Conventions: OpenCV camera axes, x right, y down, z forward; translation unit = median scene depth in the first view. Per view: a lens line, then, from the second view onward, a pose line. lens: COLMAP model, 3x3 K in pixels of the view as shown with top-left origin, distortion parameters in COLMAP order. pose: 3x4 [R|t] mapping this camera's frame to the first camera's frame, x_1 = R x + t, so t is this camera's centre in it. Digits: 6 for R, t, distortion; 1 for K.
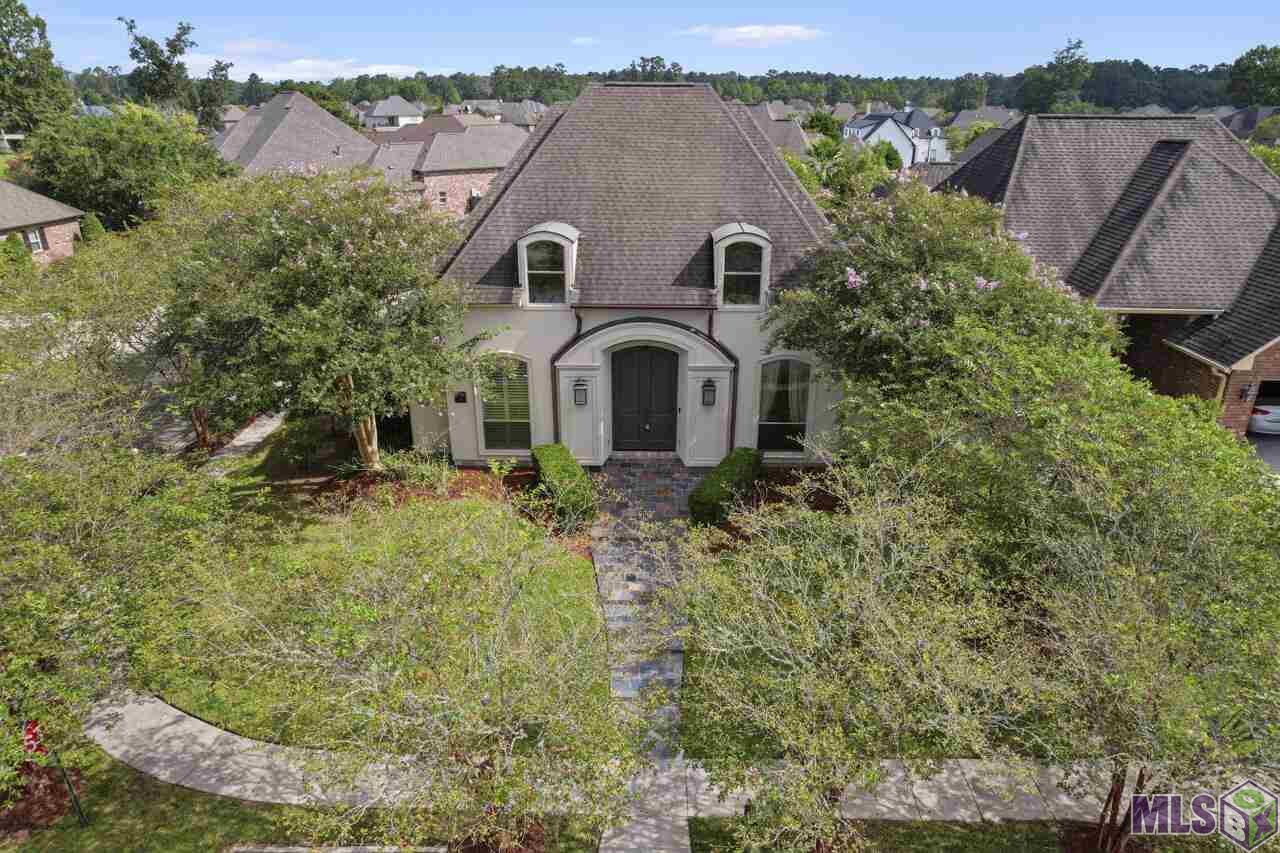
lens RADIAL K [[808.2, 0, 647.2], [0, 808.2, 429.5], [0, 0, 1]] dist [-0.081096, 0.072872]
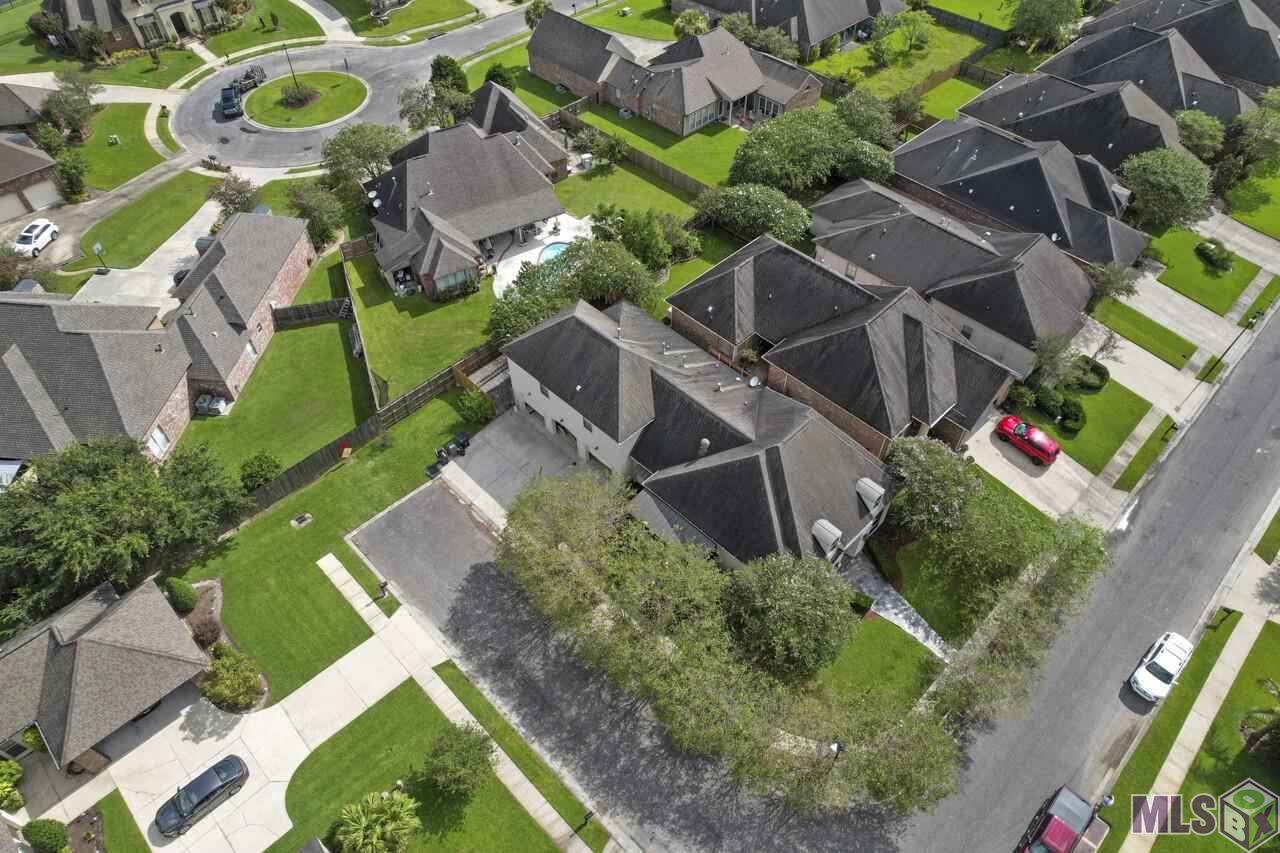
lens RADIAL K [[808.2, 0, 647.2], [0, 808.2, 429.5], [0, 0, 1]] dist [-0.081096, 0.072872]
pose [[0.703741, -0.544396, 0.456488, -1.495319], [0.282738, 0.804059, 0.523018, -1.962196], [-0.651772, -0.239003, 0.719771, -0.374943]]
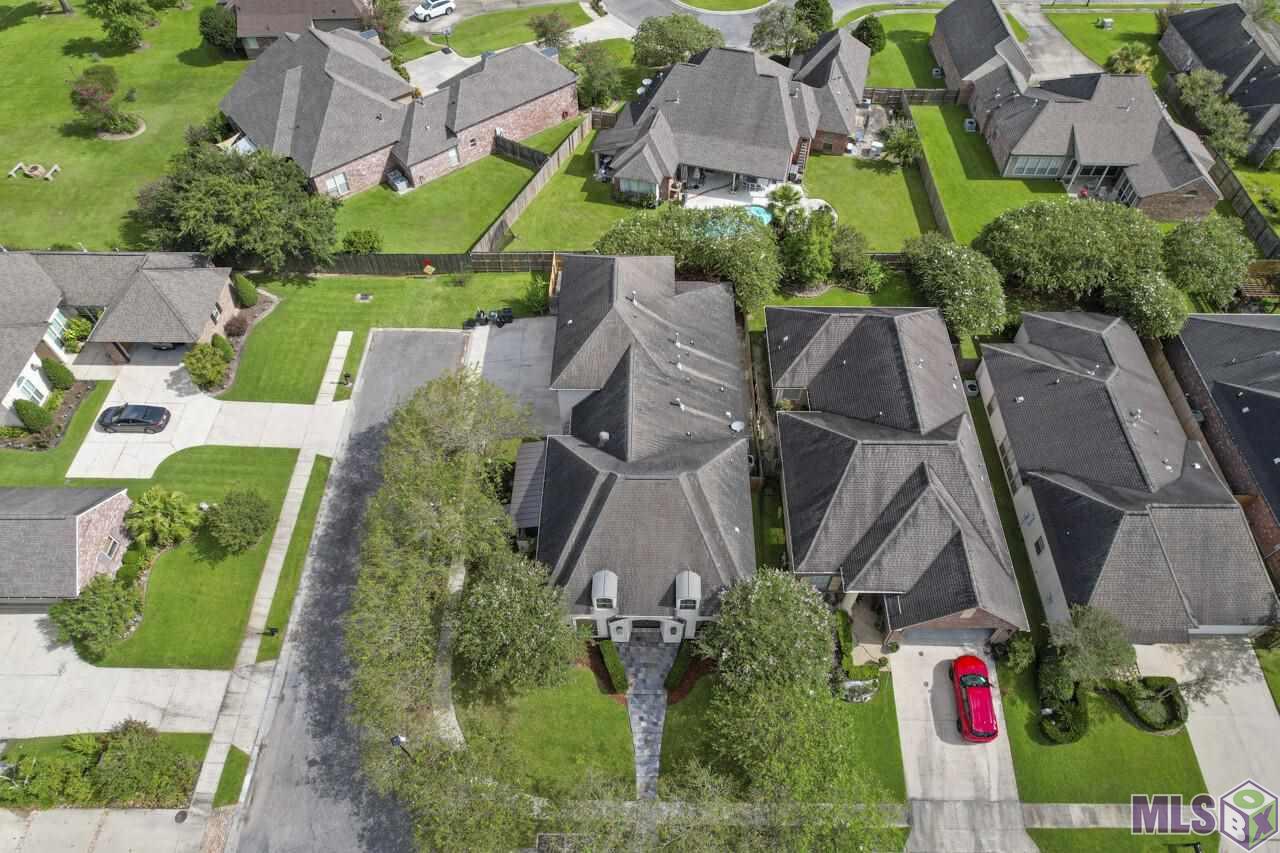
lens RADIAL K [[808.2, 0, 647.2], [0, 808.2, 429.5], [0, 0, 1]] dist [-0.081096, 0.072872]
pose [[0.999975, -0.004088, -0.005768, 0.015457], [0.006460, 0.859789, 0.510609, -1.763367], [0.002872, -0.510633, 0.859794, -0.731034]]
